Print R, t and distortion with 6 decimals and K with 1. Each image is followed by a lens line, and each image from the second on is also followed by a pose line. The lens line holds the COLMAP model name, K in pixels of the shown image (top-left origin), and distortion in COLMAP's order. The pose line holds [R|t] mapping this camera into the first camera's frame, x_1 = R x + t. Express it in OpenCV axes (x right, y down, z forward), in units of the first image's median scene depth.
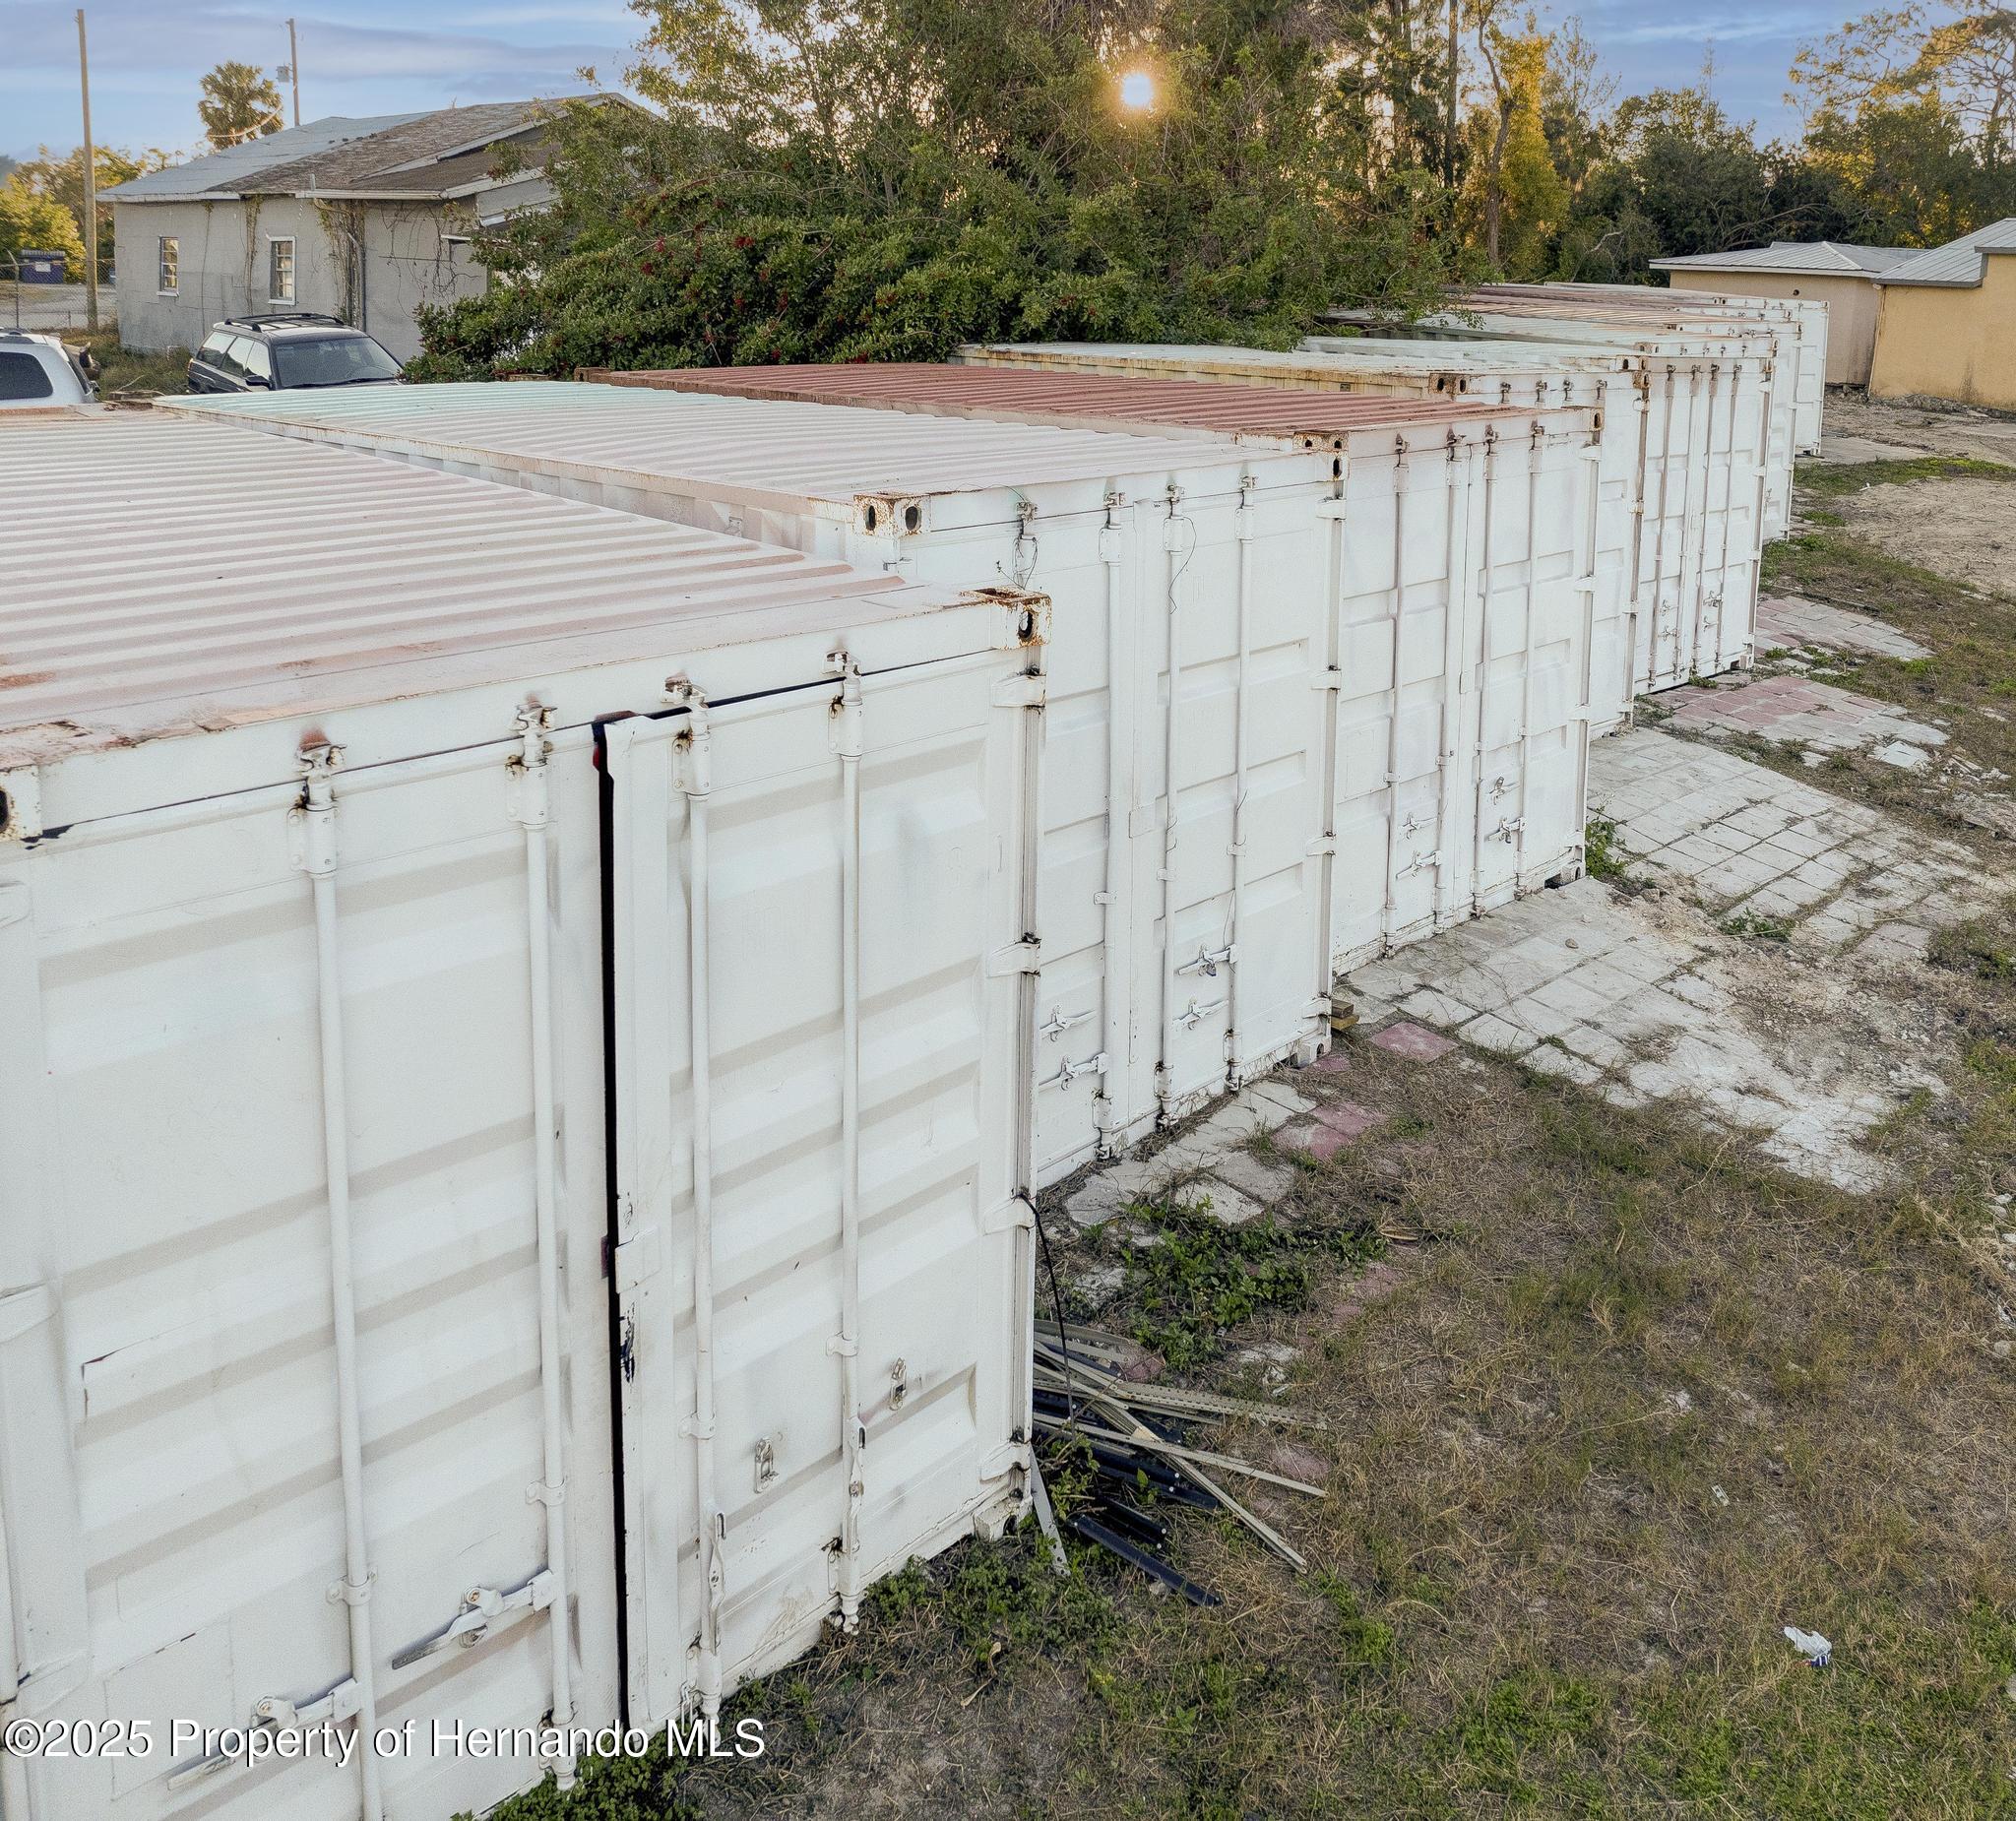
lens RADIAL K [[2943.8, 0, 1009.9], [0, 2943.8, 912.8], [0, 0, 1]] dist [-0.081286, 0.000000]
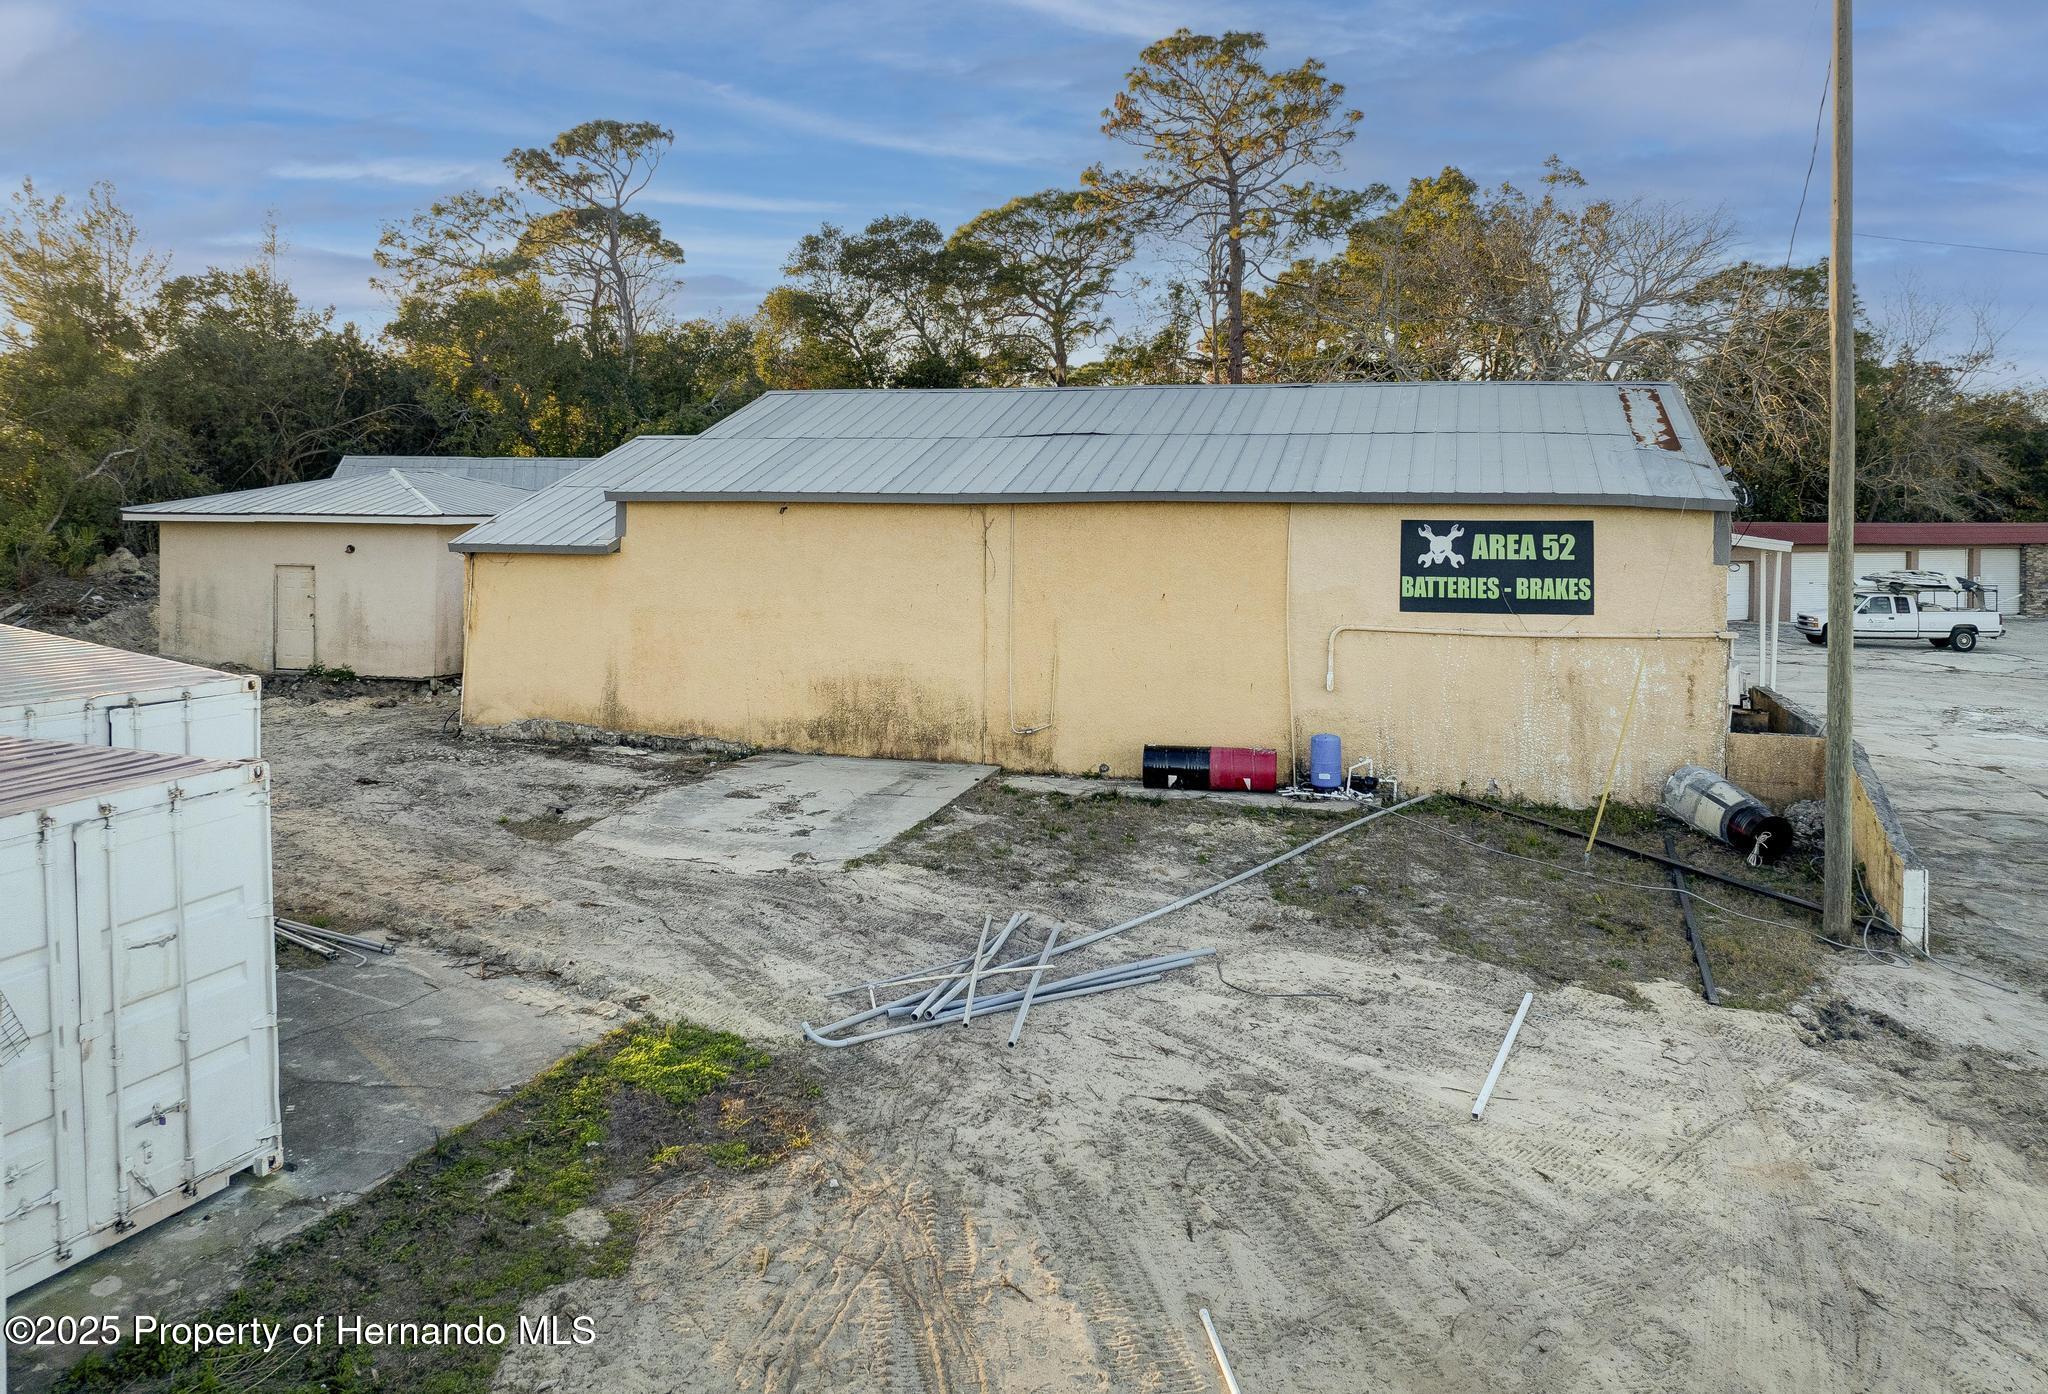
lens RADIAL K [[2564.0, 0, 1027.4], [0, 2564.0, 696.8], [0, 0, 1]] dist [-0.014140, 0.000000]
pose [[0.884759, -0.051662, 0.463177, 0.080581], [0.105246, 0.990312, -0.090583, -0.066559], [-0.454010, 0.128891, 0.881625, 0.249423]]
